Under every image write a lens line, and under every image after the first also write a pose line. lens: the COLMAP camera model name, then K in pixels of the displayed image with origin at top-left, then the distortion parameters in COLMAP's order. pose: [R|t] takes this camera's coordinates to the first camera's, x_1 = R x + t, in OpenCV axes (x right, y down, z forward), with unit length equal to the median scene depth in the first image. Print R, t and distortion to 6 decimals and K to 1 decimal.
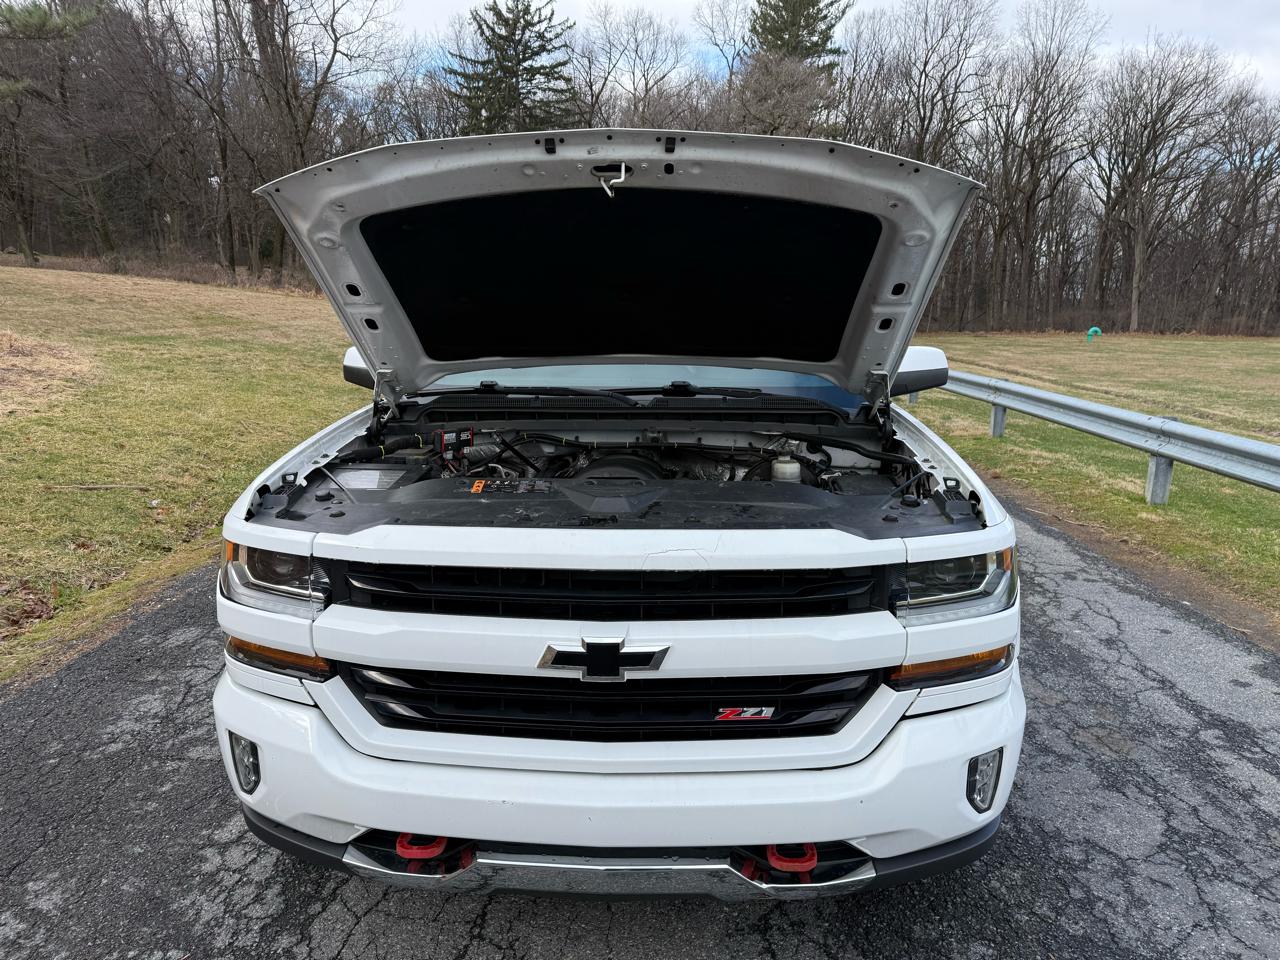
lens RADIAL K [[896.7, 0, 628.4], [0, 896.7, 478.5], [0, 0, 1]] dist [0.009498, -0.008677]
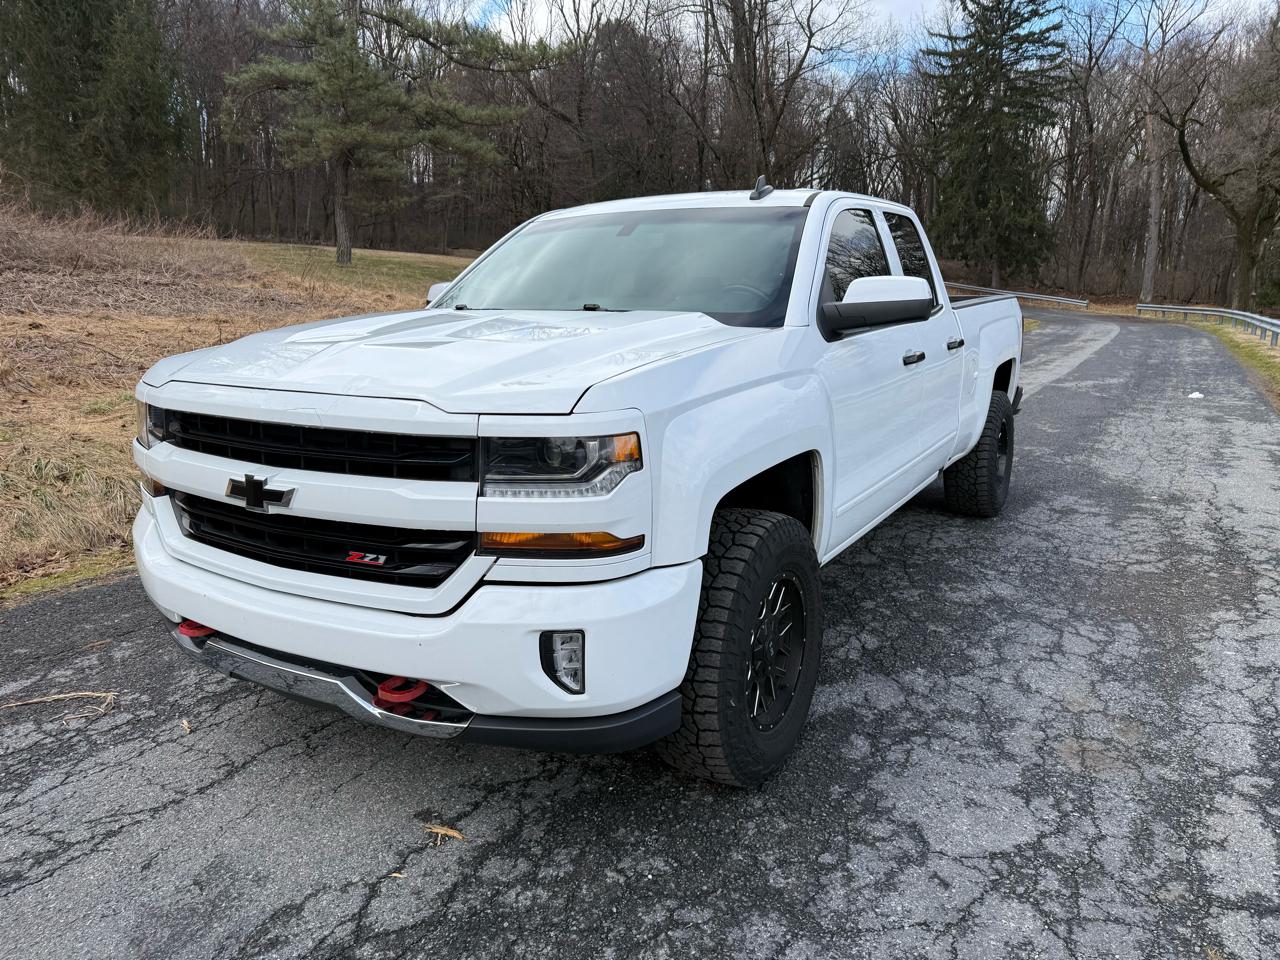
lens RADIAL K [[896.5, 0, 635.8], [0, 896.5, 469.1], [0, 0, 1]] dist [0.004031, -0.001851]
pose [[0.878317, 0.087987, -0.469912, 0.404638], [-0.087249, 0.995912, 0.023399, 0.037606], [0.470049, 0.020448, 0.882403, 0.058573]]
